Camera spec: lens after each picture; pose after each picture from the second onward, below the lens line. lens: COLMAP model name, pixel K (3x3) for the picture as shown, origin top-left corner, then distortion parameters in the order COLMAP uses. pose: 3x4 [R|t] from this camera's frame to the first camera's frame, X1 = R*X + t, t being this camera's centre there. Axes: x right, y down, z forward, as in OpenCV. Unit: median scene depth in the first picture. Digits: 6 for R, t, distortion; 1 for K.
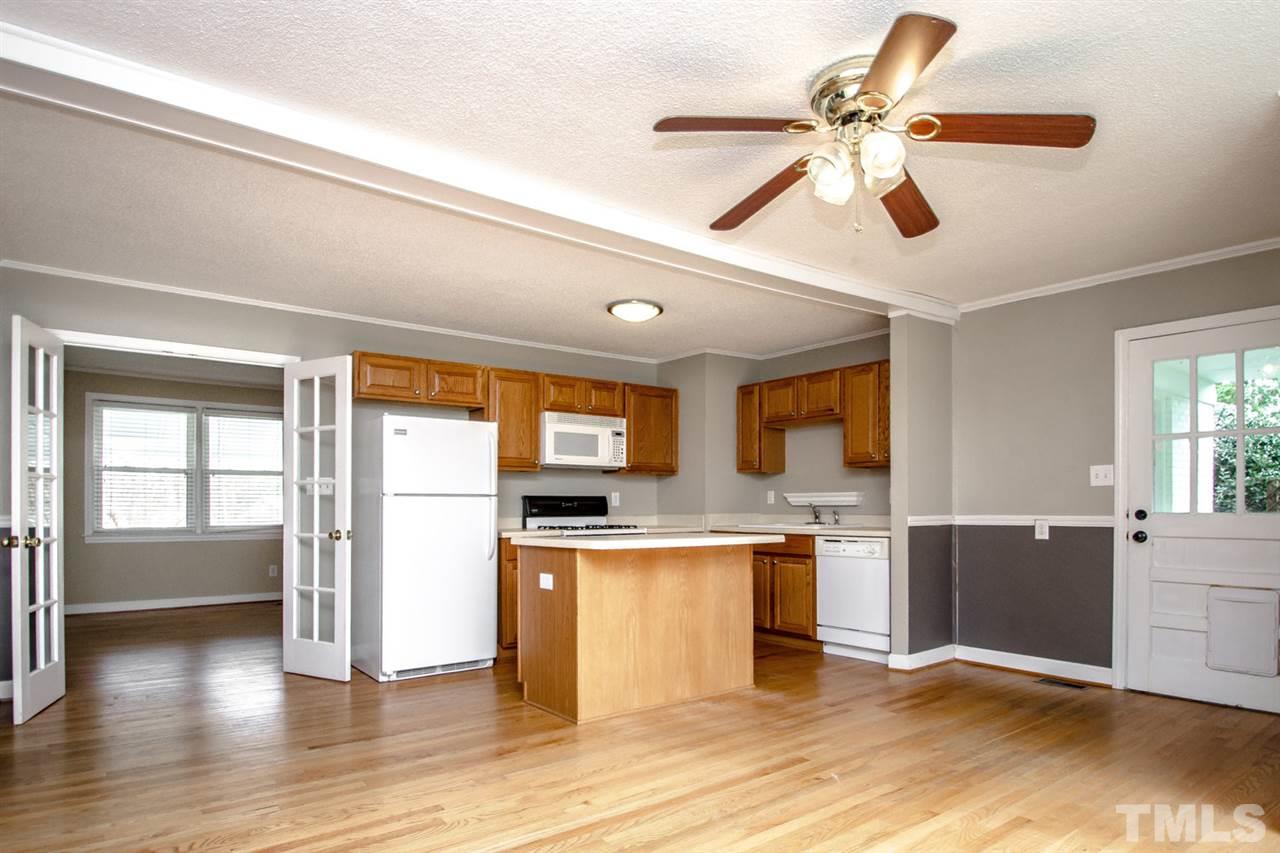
lens RADIAL K [[744.2, 0, 639.6], [0, 744.2, 507.6], [0, 0, 1]] dist [0.001077, 0.000252]
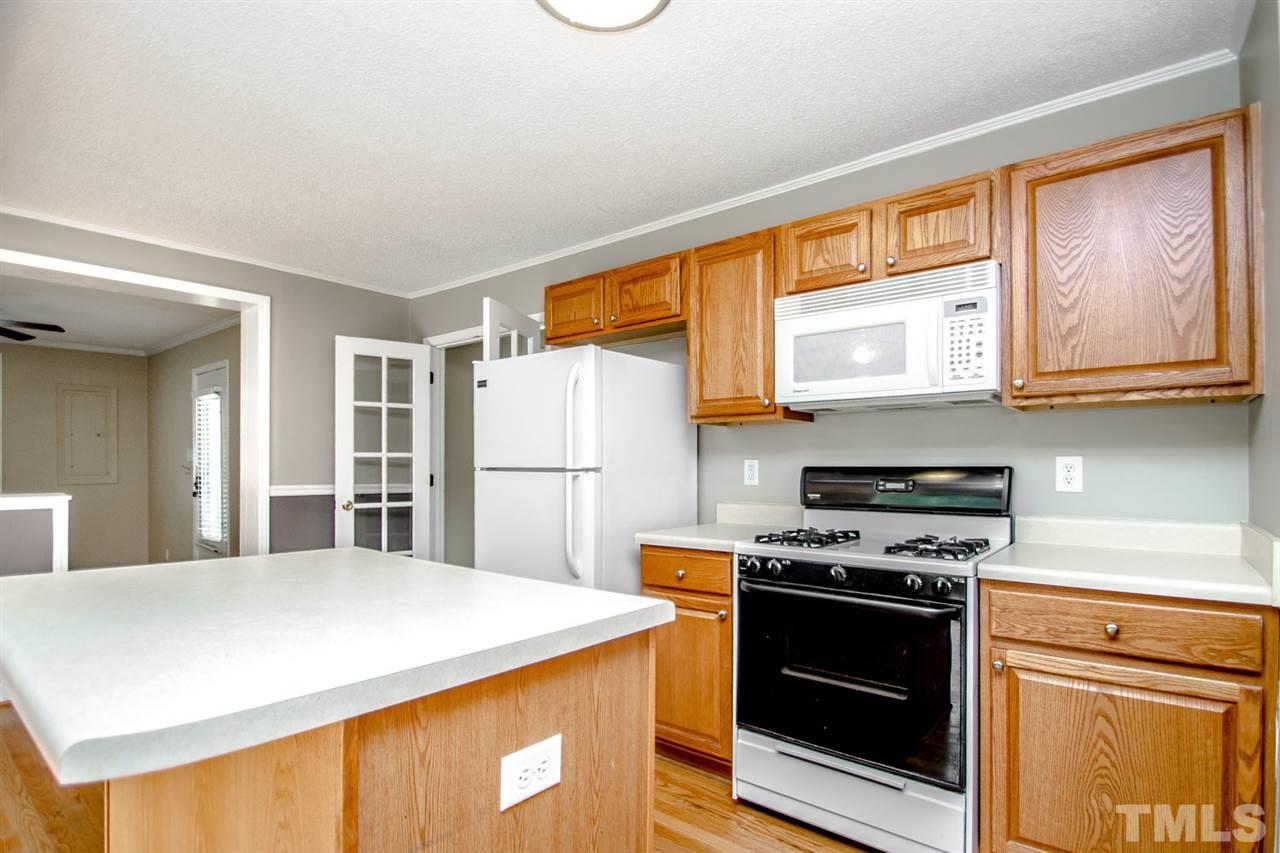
lens RADIAL K [[655.0, 0, 623.8], [0, 655.0, 459.3], [0, 0, 1]] dist [-0.000625, -0.001059]
pose [[0.222101, -0.006002, -0.975005, 0.293009], [-0.001244, 0.999978, -0.006439, -0.019564], [0.975023, 0.002644, 0.222089, 0.843017]]
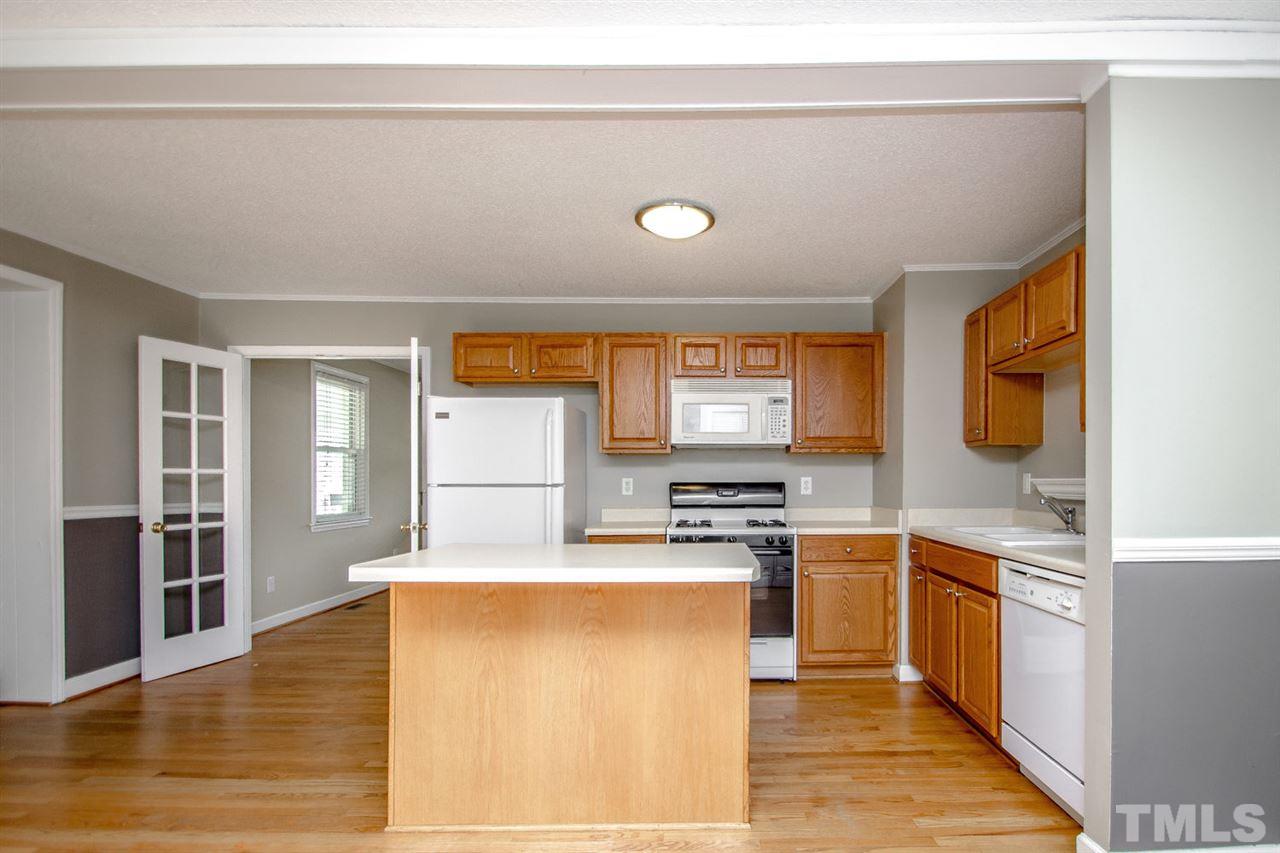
lens RADIAL K [[641.2, 0, 720.0], [0, 641.2, 484.5], [0, 0, 1]] dist [0.019700, -0.000183]
pose [[0.803631, 0.004904, -0.595107, 0.351879], [-0.000293, 0.999969, 0.007845, -0.020884], [0.595127, -0.006130, 0.803608, 0.489493]]
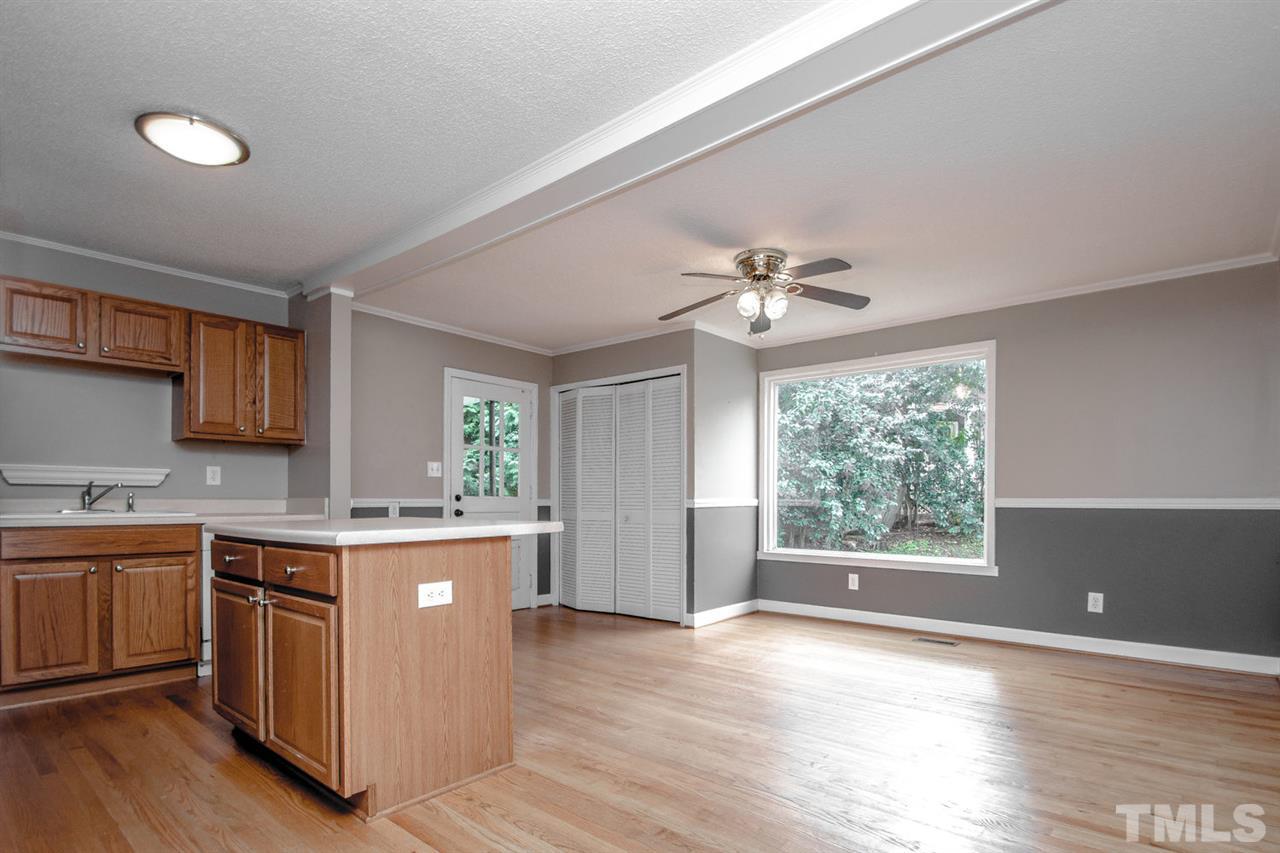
lens RADIAL K [[652.3, 0, 693.3], [0, 652.3, 505.9], [0, 0, 1]] dist [0.001432, -0.015777]
pose [[-0.250694, -0.004938, 0.968054, -0.529664], [-0.000425, 0.999987, 0.004991, 0.014468], [-0.968066, 0.000840, -0.250692, 0.676721]]
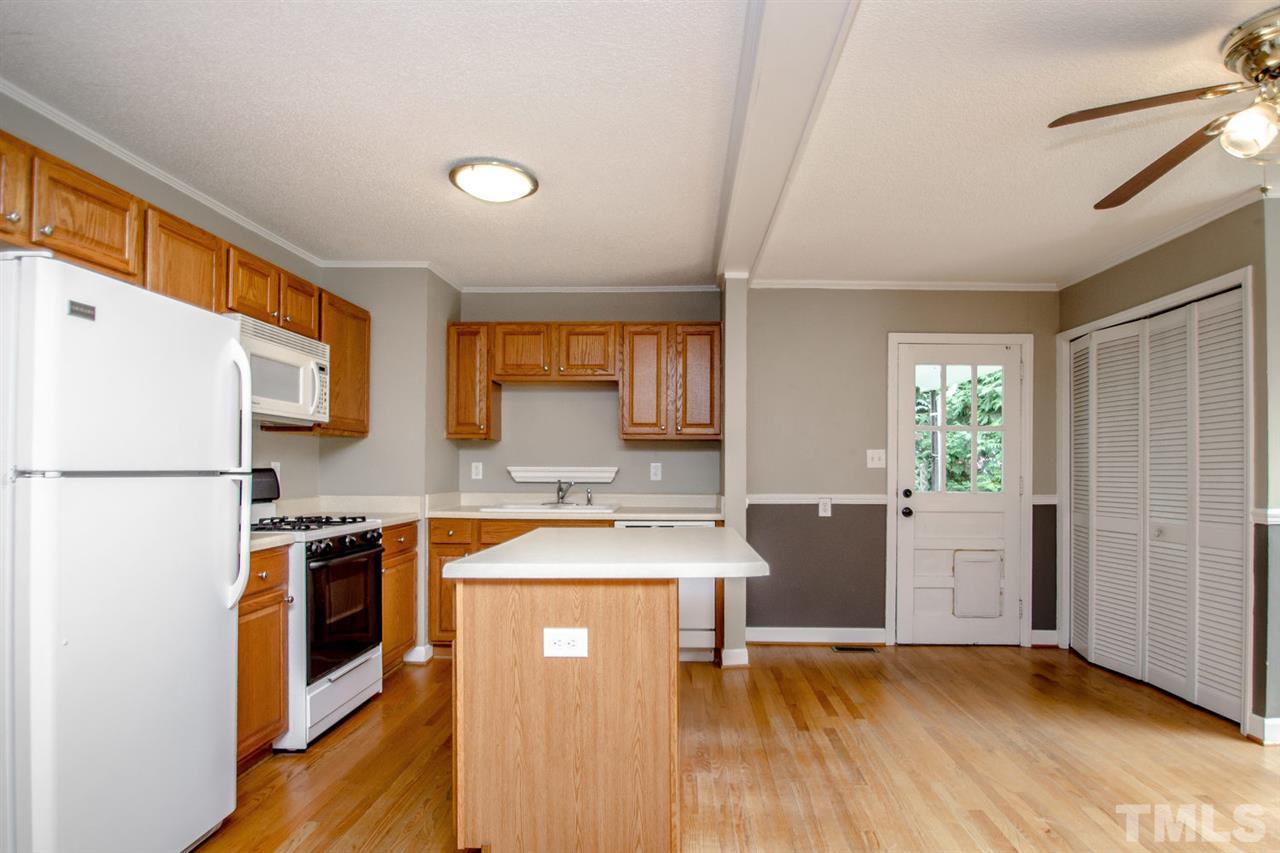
lens RADIAL K [[725.4, 0, 652.6], [0, 725.4, 470.1], [0, 0, 1]] dist [-0.025338, -0.001806]
pose [[0.631669, 0.005478, 0.775219, -0.356496], [-0.005904, 0.999980, -0.002256, -0.017024], [-0.775215, -0.003152, 0.631689, 0.459059]]
